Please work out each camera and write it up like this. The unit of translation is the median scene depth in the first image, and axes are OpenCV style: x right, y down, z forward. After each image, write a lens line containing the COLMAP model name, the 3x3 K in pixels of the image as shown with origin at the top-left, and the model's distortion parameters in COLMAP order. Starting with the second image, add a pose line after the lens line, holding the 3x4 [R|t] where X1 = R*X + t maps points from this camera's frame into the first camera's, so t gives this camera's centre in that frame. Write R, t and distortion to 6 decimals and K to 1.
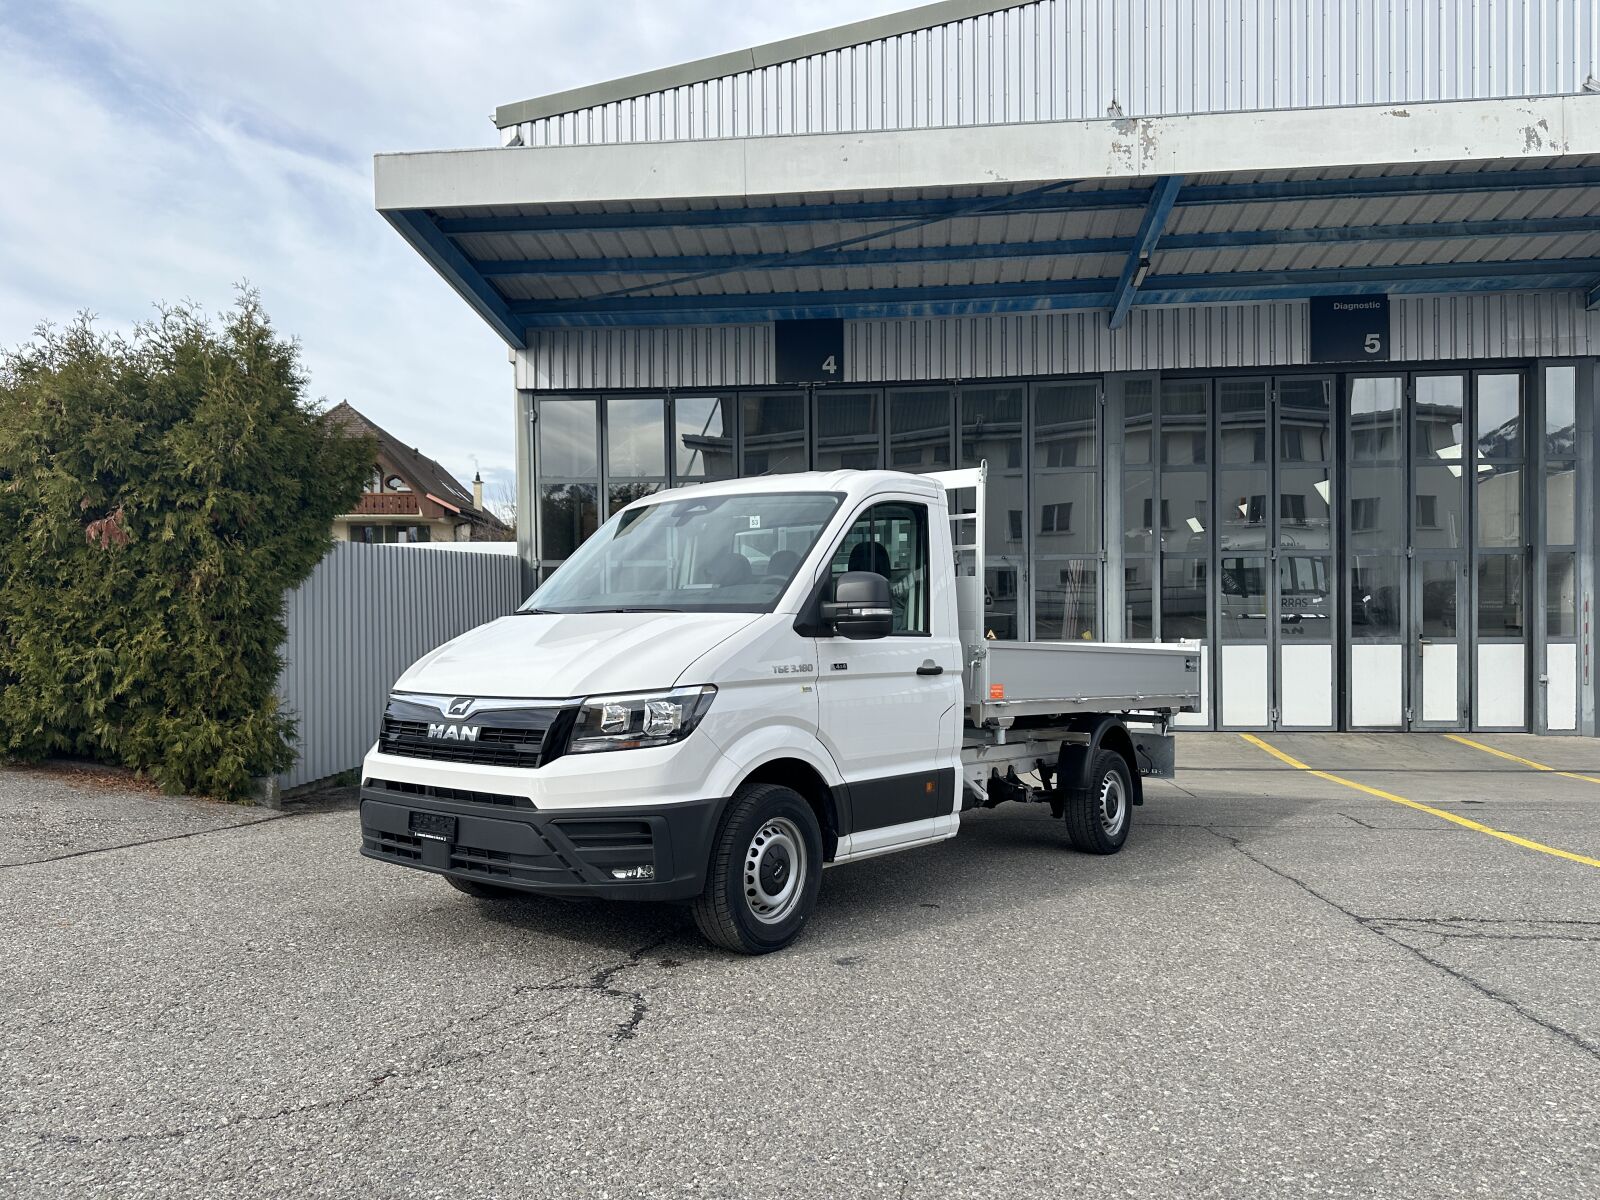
lens RADIAL K [[1112.8, 0, 806.6], [0, 1112.8, 608.7], [0, 0, 1]] dist [0.089188, -0.120159]
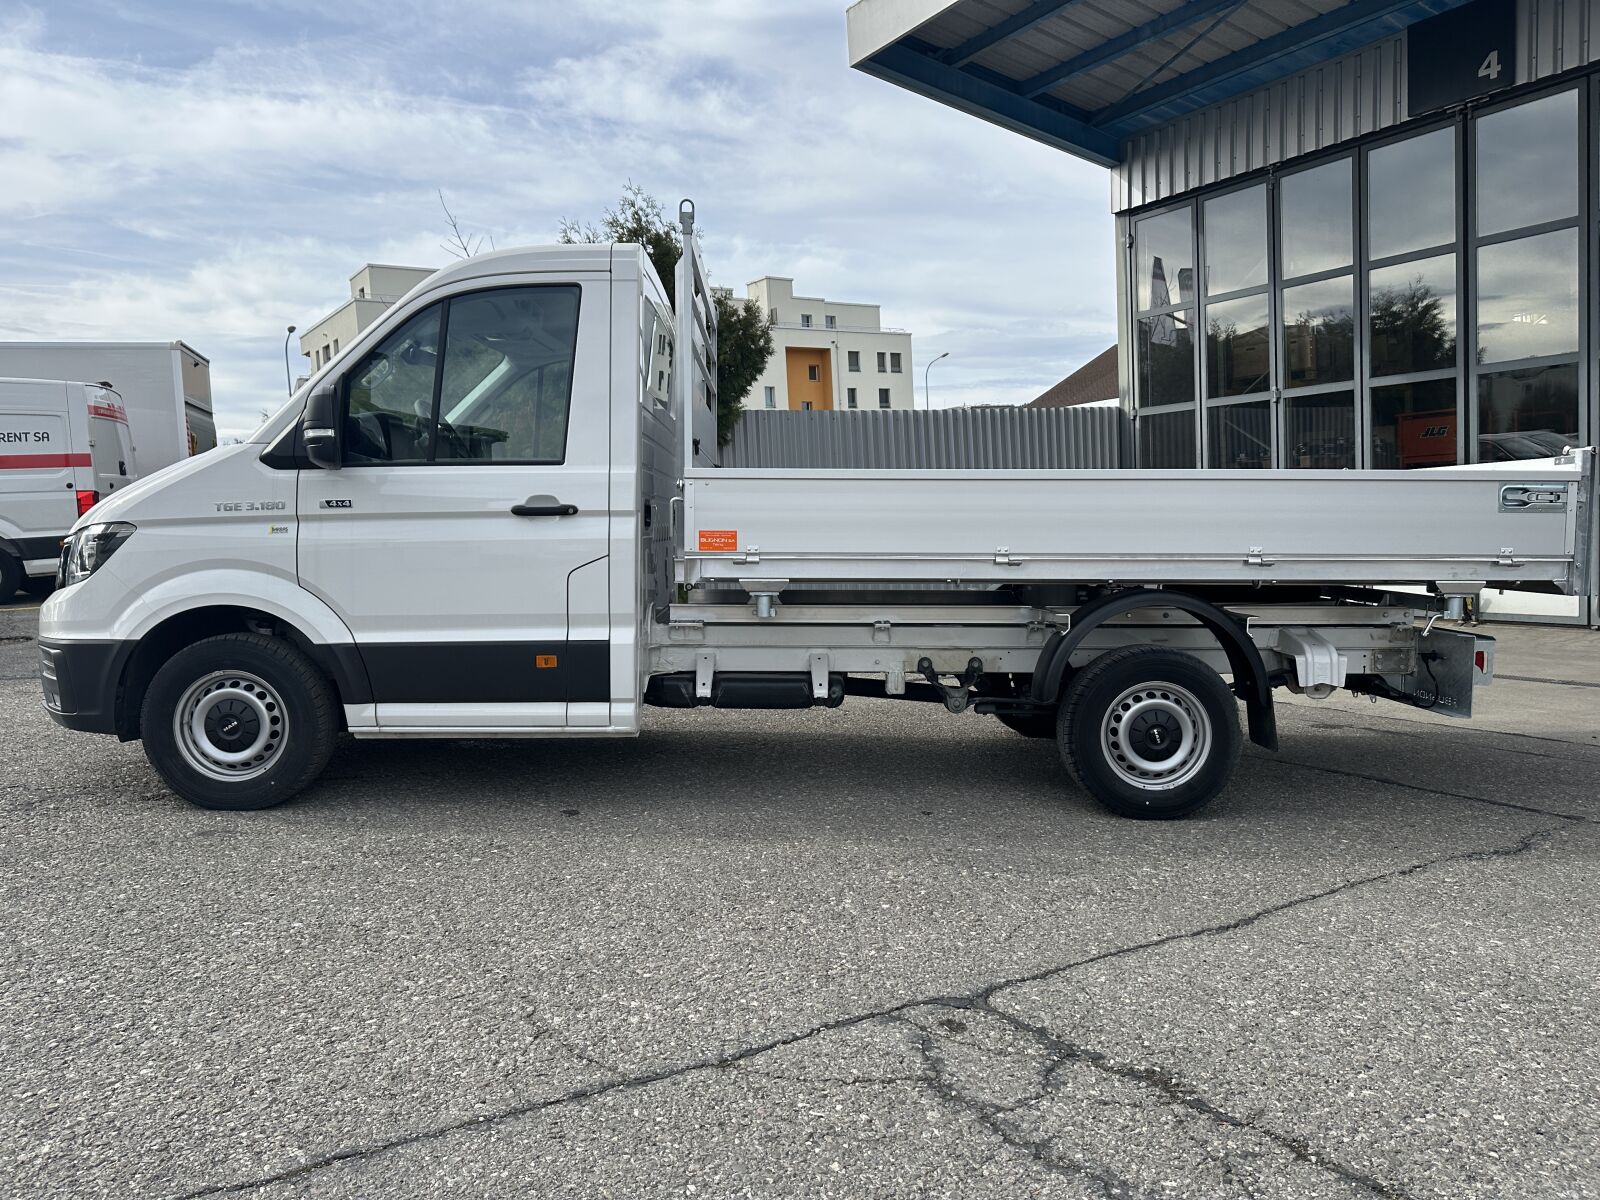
lens RADIAL K [[1112.8, 0, 806.6], [0, 1112.8, 608.7], [0, 0, 1]] dist [0.089188, -0.120159]
pose [[0.618813, 0.042063, -0.784412, 0.546839], [0.043841, 0.995160, 0.087950, 0.042623], [0.784314, -0.088814, 0.613973, 0.447455]]
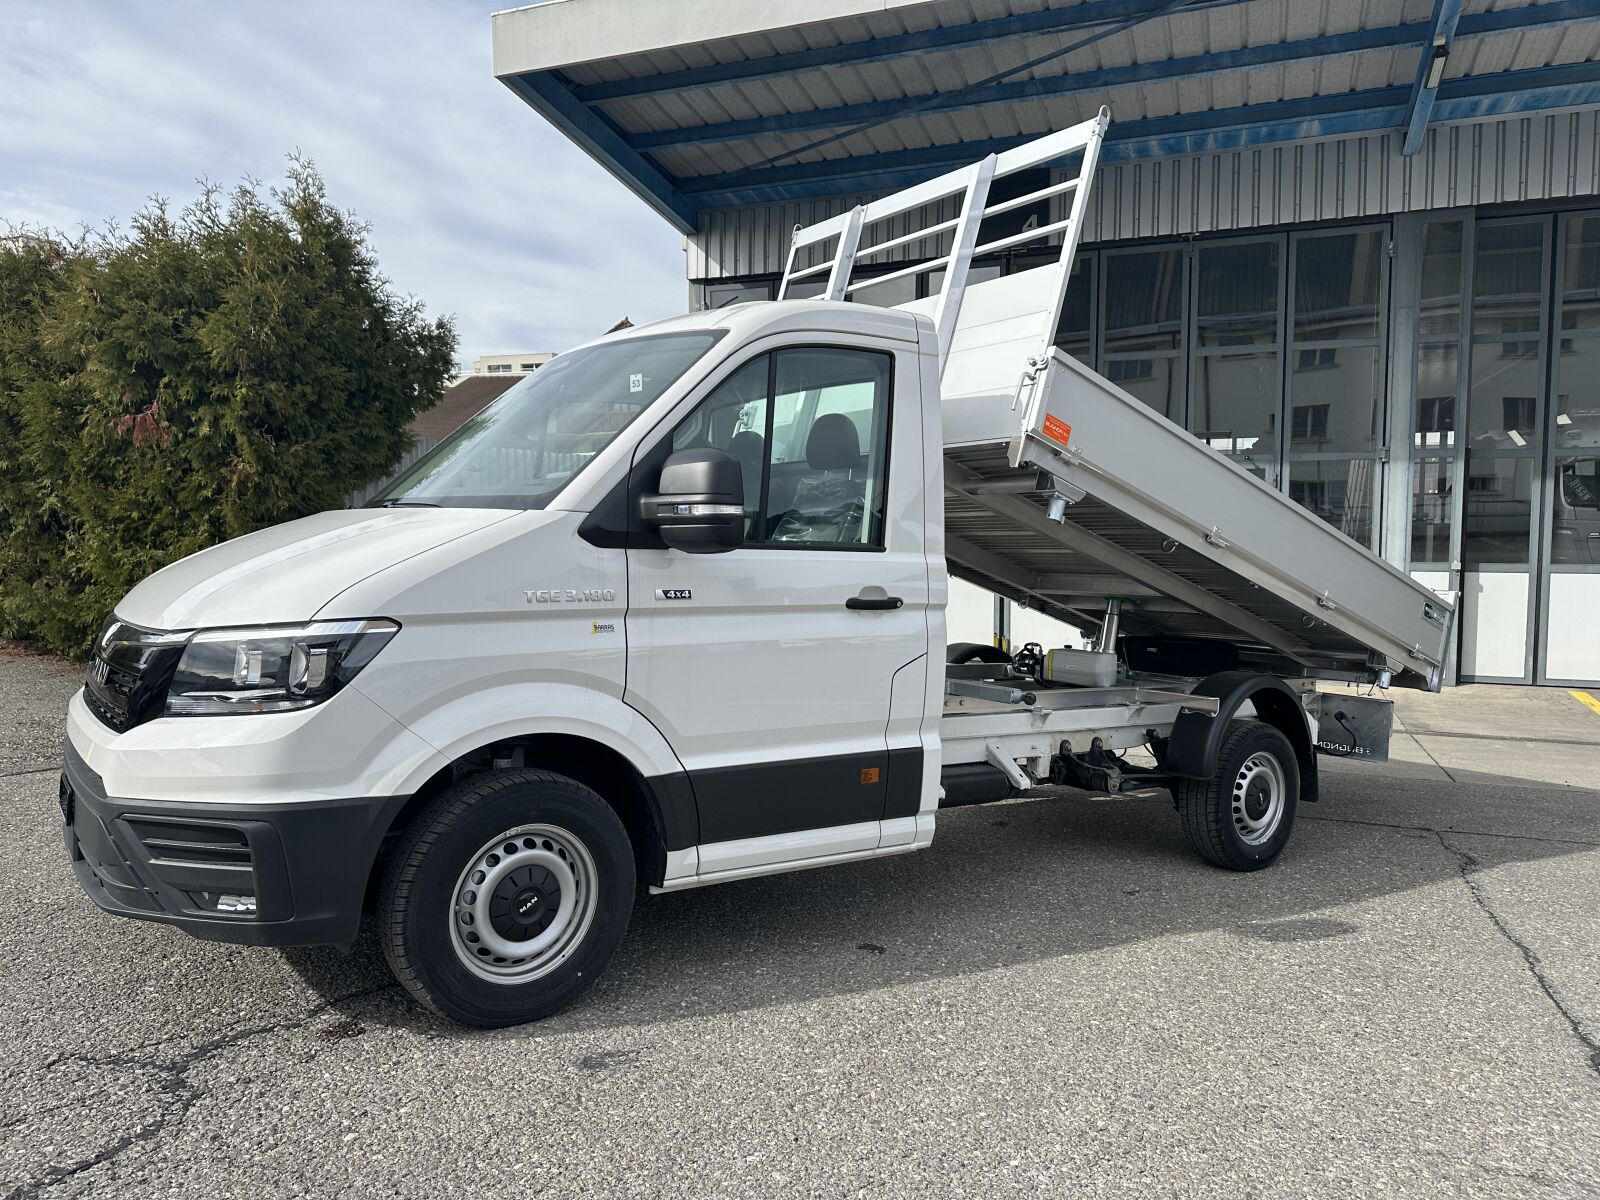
lens RADIAL K [[1112.5, 0, 800.0], [0, 1112.5, 600.0], [0, 0, 1]] dist [0.052246, -0.059489]
pose [[0.960598, 0.029114, -0.276412, 0.167149], [-0.010365, 0.997559, 0.069049, 0.005686], [0.277748, -0.063463, 0.958556, 0.236396]]
